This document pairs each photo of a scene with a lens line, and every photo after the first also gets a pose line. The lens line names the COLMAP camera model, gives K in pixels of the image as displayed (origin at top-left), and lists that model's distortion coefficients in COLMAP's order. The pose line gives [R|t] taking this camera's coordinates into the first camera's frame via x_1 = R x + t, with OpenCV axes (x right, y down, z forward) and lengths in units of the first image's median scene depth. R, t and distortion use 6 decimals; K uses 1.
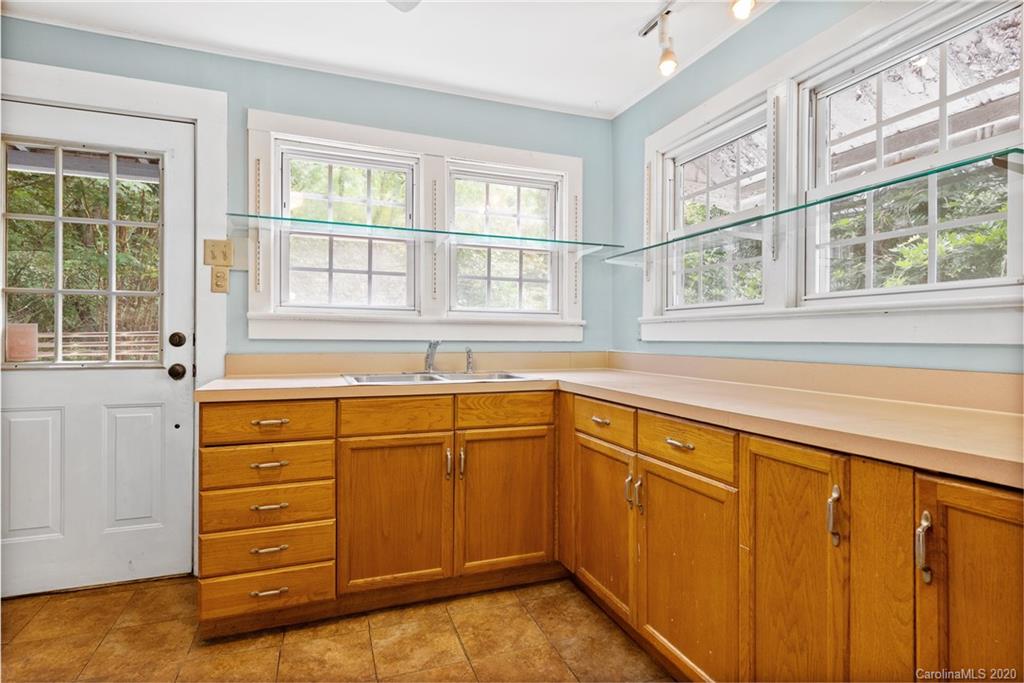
lens RADIAL K [[534.6, 0, 511.4], [0, 534.6, 336.9], [0, 0, 1]] dist [0.005087, -0.006042]
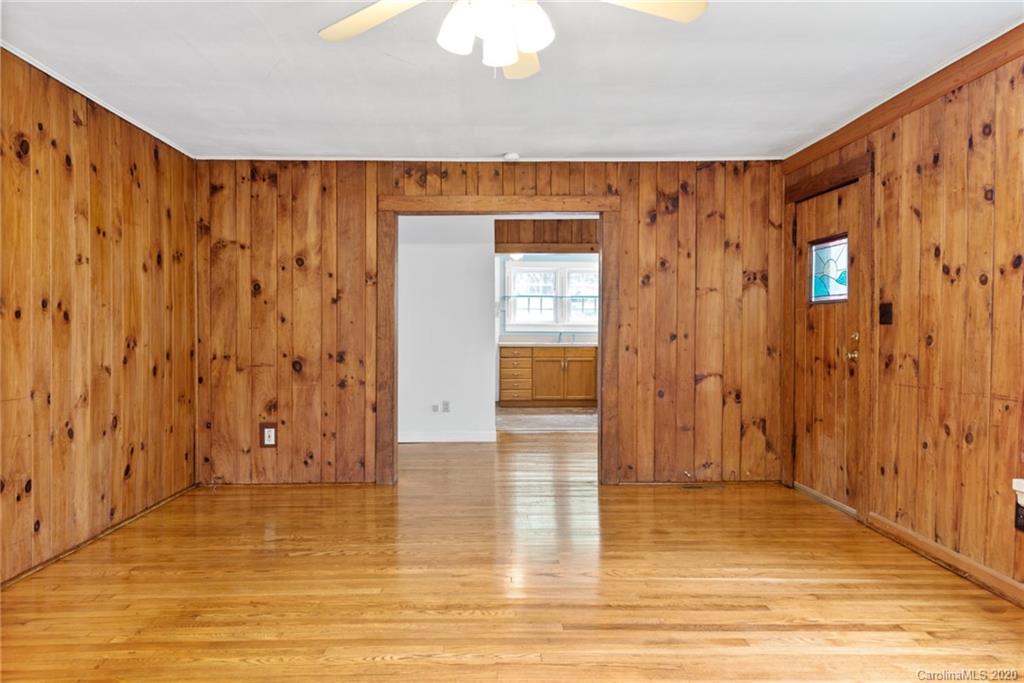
lens RADIAL K [[670.0, 0, 508.9], [0, 670.0, 338.3], [0, 0, 1]] dist [0.008730, 0.000433]
pose [[0.948250, 0.003881, -0.317501, 0.922255], [0.000779, 0.999894, 0.014549, -0.013393], [0.317524, -0.014044, 0.948146, -3.200390]]
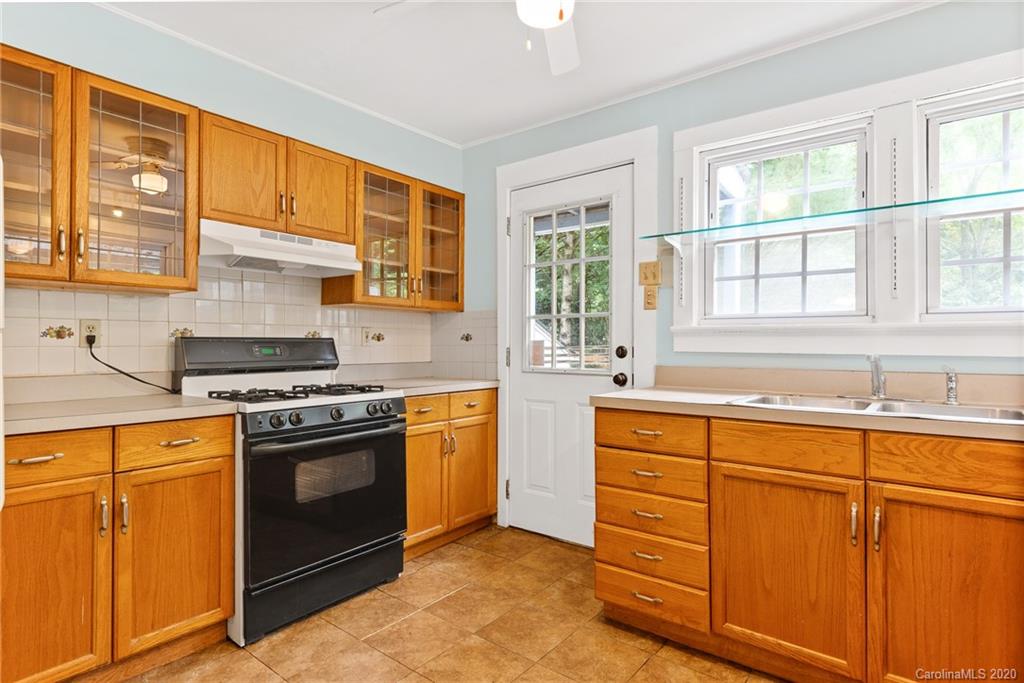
lens RADIAL K [[534.6, 0, 503.0], [0, 534.6, 339.0], [0, 0, 1]] dist [0.005087, -0.006042]
pose [[0.507240, -0.015001, -0.861674, 0.267054], [0.000262, 0.999851, -0.017253, -0.003710], [0.861805, 0.008525, 0.507169, 0.203119]]
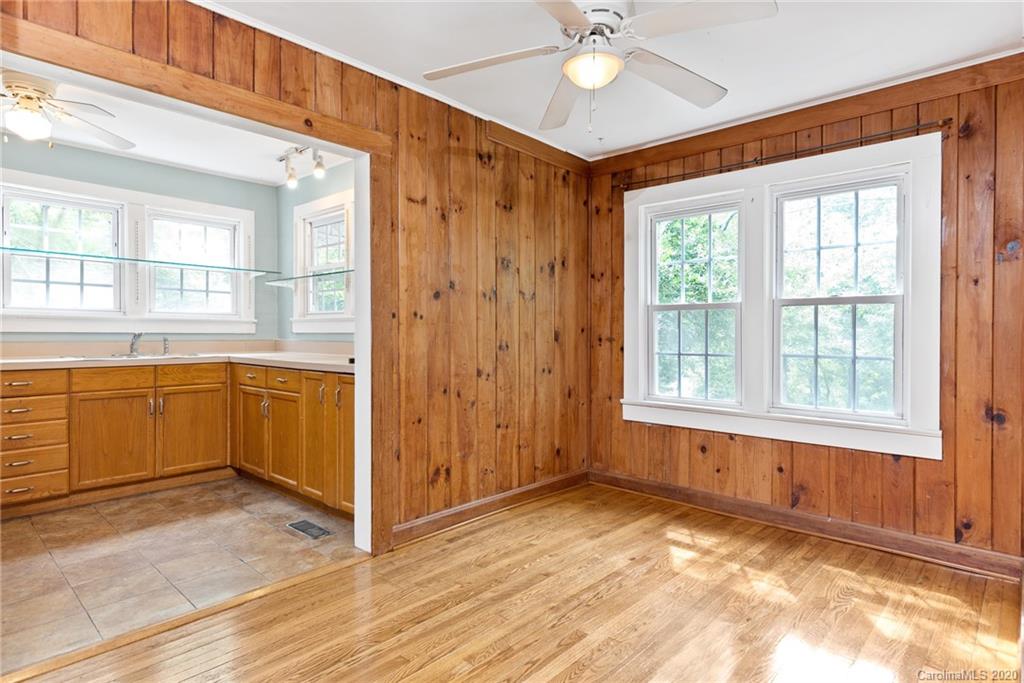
lens RADIAL K [[565.2, 0, 519.7], [0, 565.2, 337.5], [0, 0, 1]] dist [0.004419, -0.002878]
pose [[0.888823, -0.006135, 0.458210, 0.089293], [0.000911, 0.999932, 0.011622, 0.002907], [-0.458250, -0.009913, 0.888768, -1.025853]]
